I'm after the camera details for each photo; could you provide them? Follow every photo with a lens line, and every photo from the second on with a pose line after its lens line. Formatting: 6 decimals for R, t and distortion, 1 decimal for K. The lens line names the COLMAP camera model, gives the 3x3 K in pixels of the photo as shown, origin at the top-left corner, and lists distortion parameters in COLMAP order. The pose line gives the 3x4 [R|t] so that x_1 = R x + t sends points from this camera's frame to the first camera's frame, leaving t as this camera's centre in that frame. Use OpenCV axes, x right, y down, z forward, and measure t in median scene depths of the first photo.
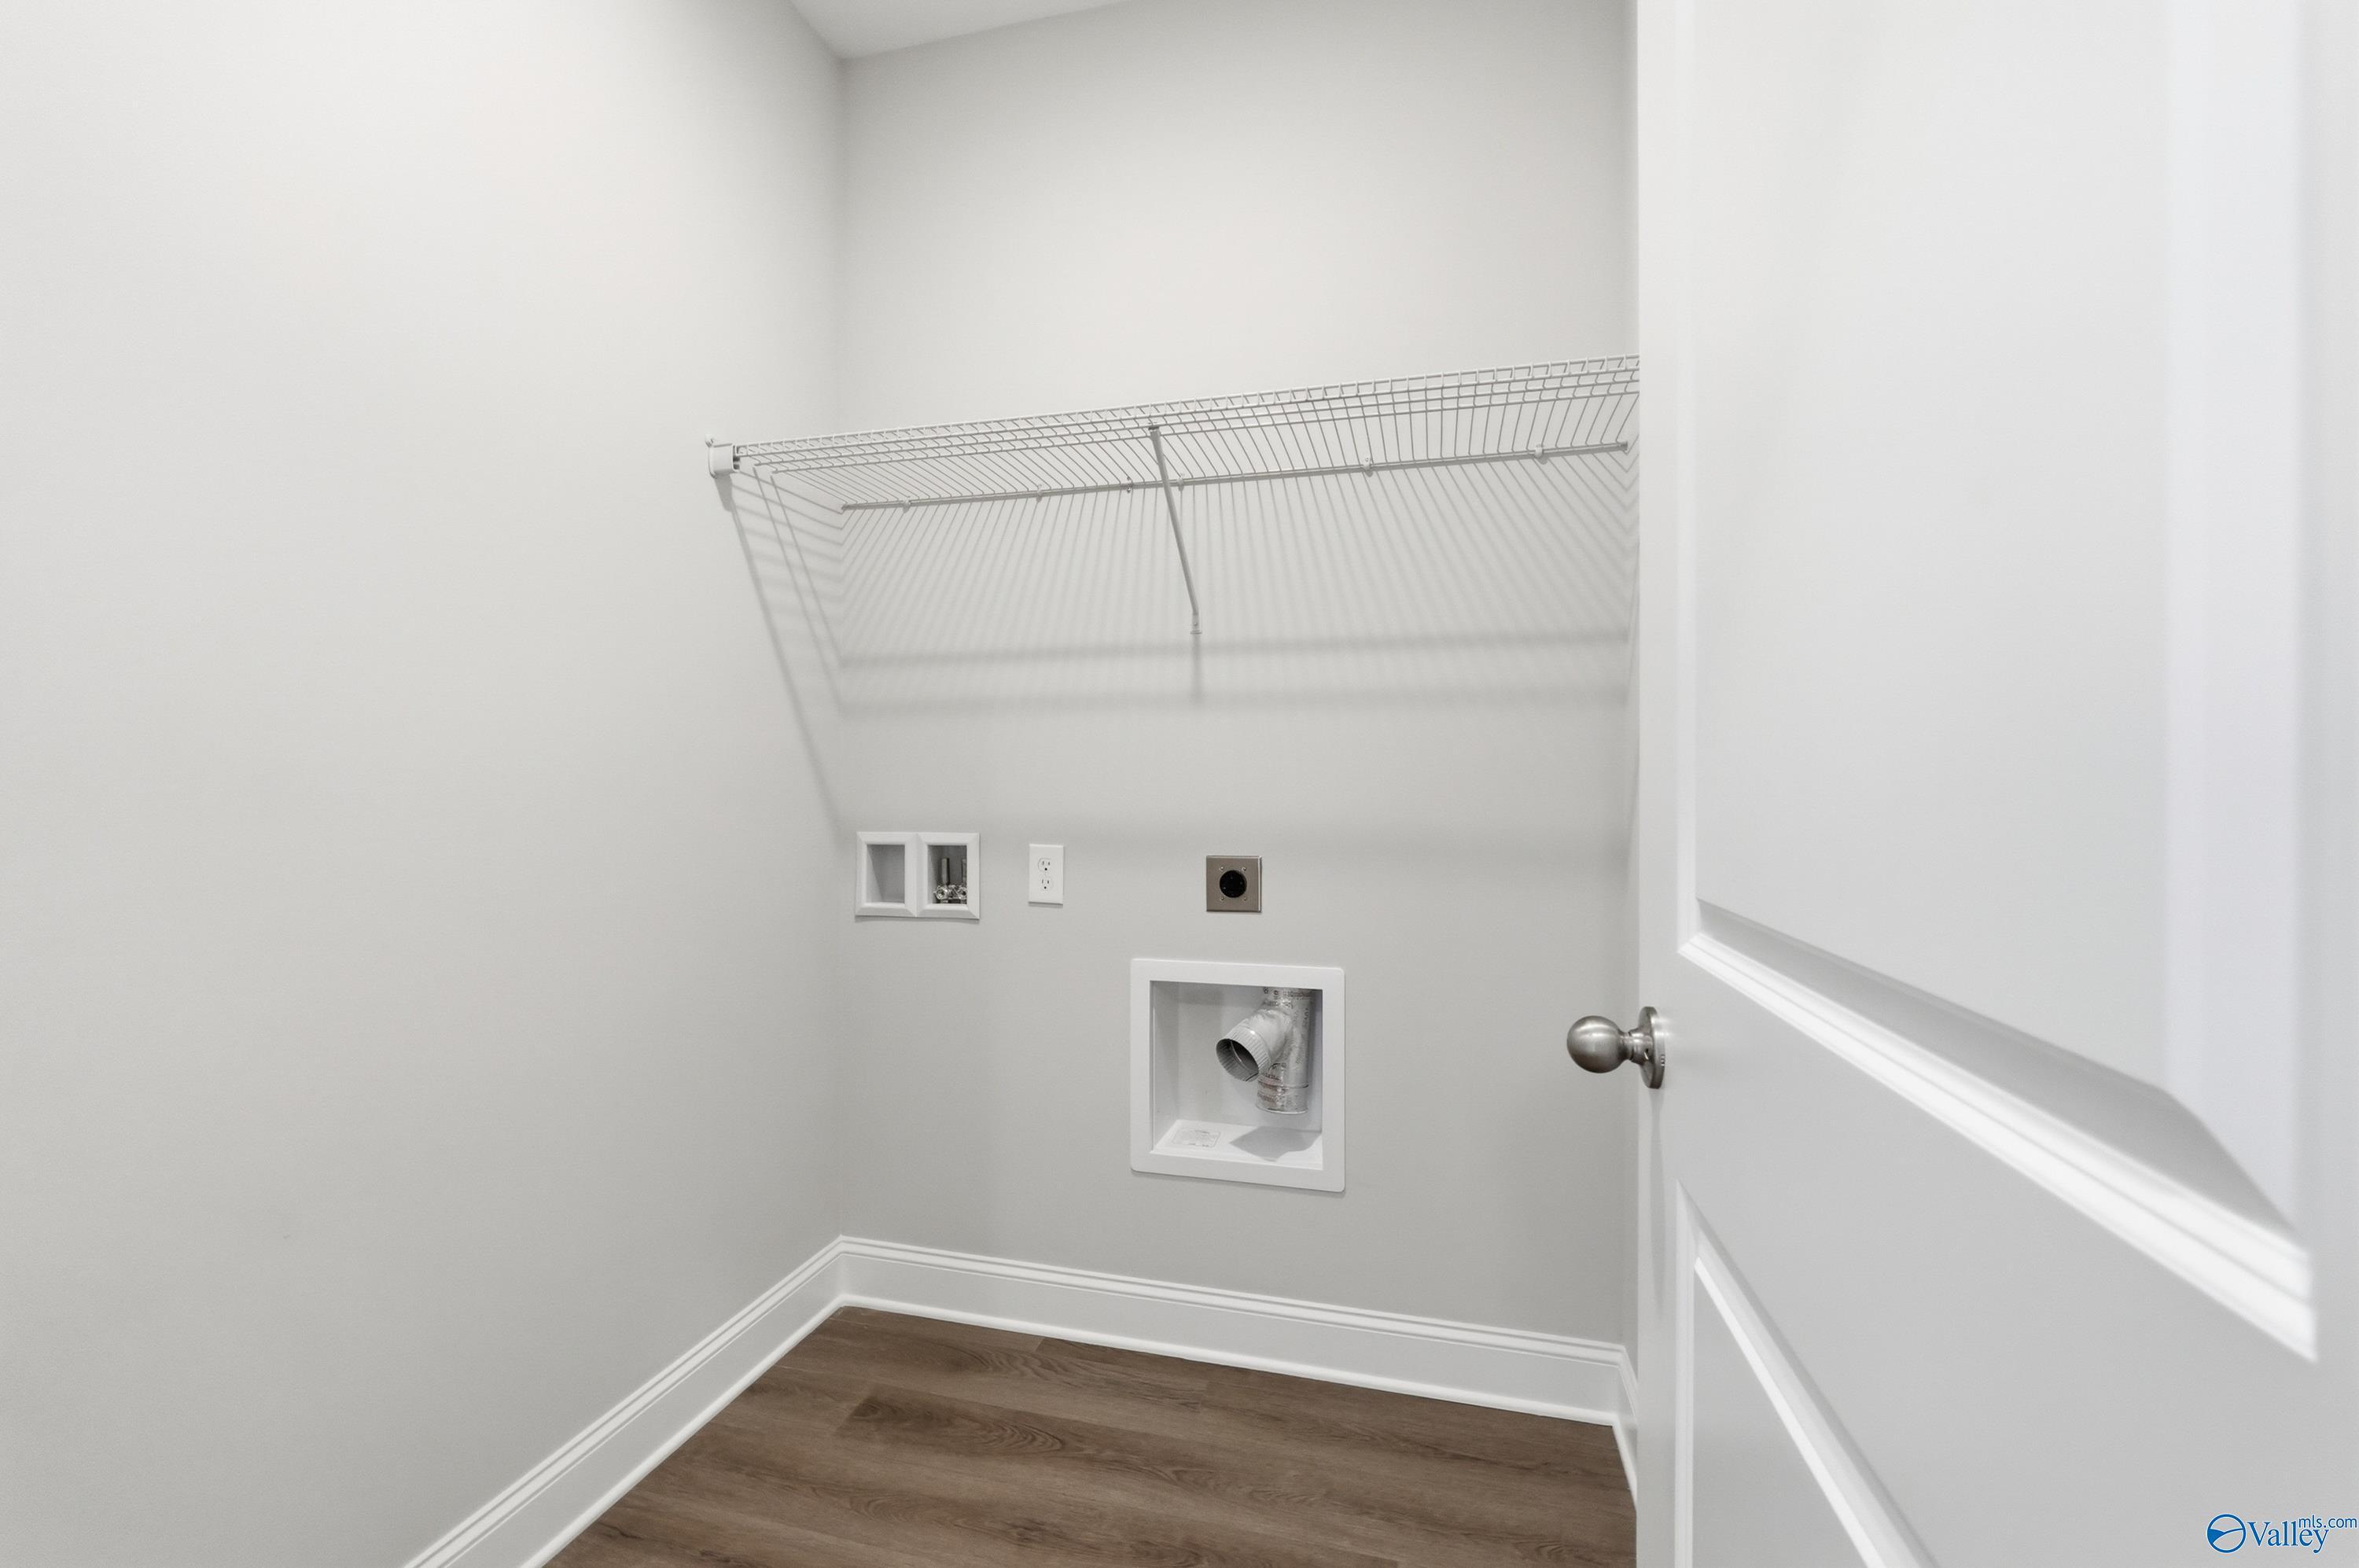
lens RADIAL K [[1018.6, 0, 1176.9], [0, 1018.6, 785.9], [0, 0, 1]] dist [-0.004316, 0.001050]
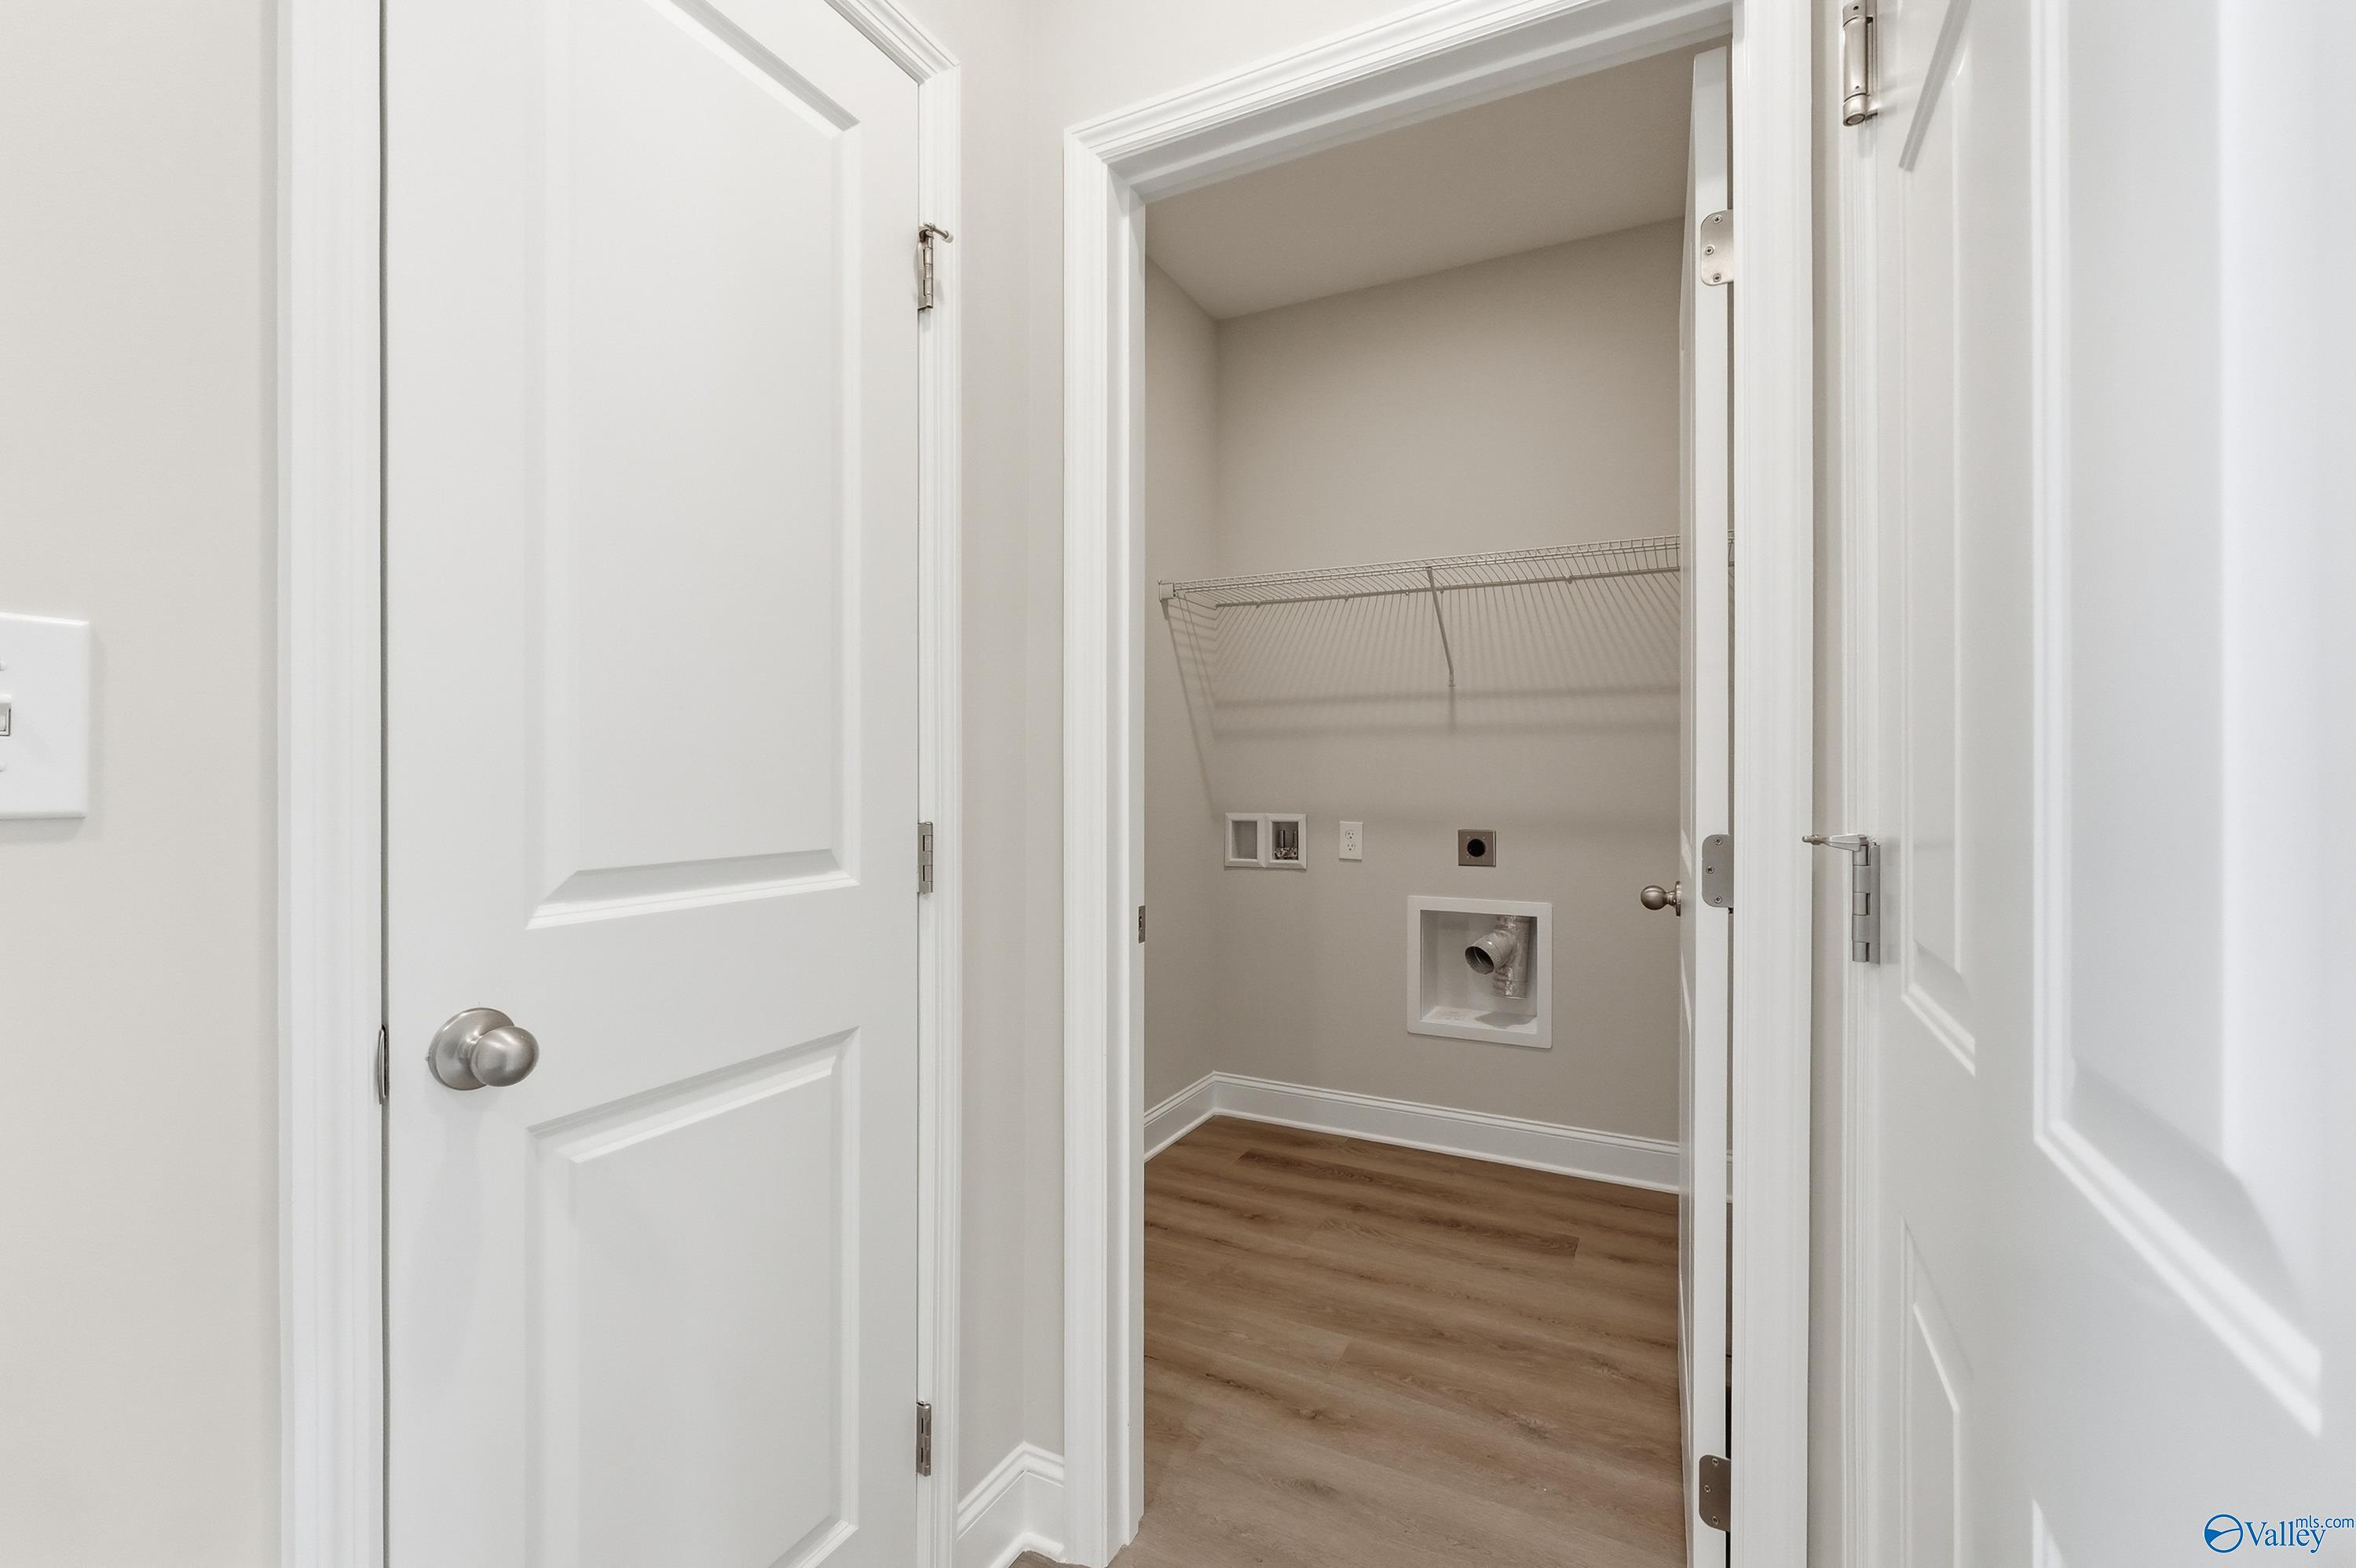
lens RADIAL K [[1017.2, 0, 1173.2], [0, 1017.2, 774.7], [0, 0, 1]] dist [-0.004316, 0.001050]
pose [[0.976620, 0.003765, -0.214941, -0.061565], [-0.006006, 0.999934, -0.009776, 0.002376], [0.214890, 0.010838, 0.976578, -0.591242]]
